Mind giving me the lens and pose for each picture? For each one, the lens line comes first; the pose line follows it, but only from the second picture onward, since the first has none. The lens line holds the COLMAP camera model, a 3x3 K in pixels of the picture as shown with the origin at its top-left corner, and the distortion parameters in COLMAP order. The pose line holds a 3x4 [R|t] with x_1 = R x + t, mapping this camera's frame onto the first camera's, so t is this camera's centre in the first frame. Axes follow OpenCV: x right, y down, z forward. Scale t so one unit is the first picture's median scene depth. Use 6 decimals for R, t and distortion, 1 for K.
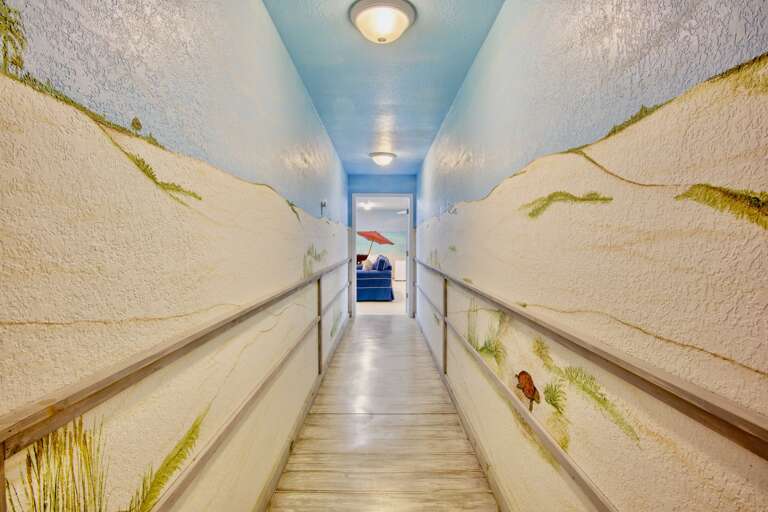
lens RADIAL K [[380.6, 0, 383.4], [0, 380.6, 255.5], [0, 0, 1]] dist [-0.014543, -0.001184]
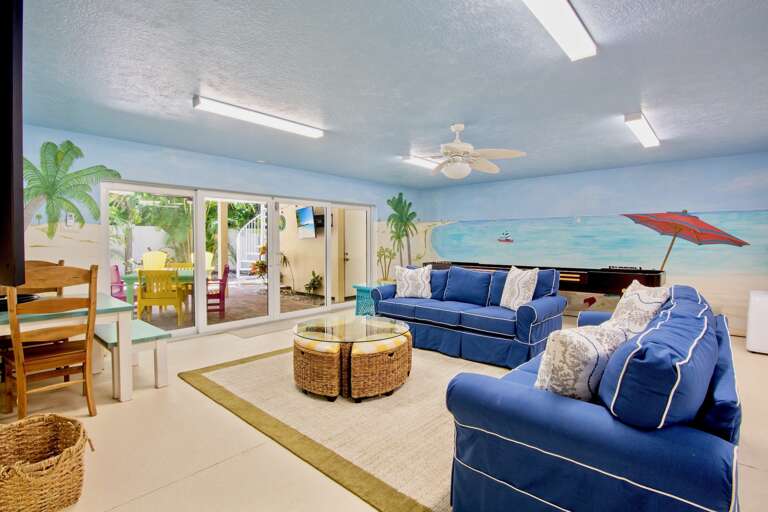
lens RADIAL K [[380.6, 0, 383.0], [0, 380.6, 254.8], [0, 0, 1]] dist [-0.014543, -0.001184]
pose [[0.742555, 0.021358, -0.669444, 0.010283], [-0.021481, 0.999737, 0.008069, -0.016814], [0.669440, 0.008388, 0.742819, 0.540813]]
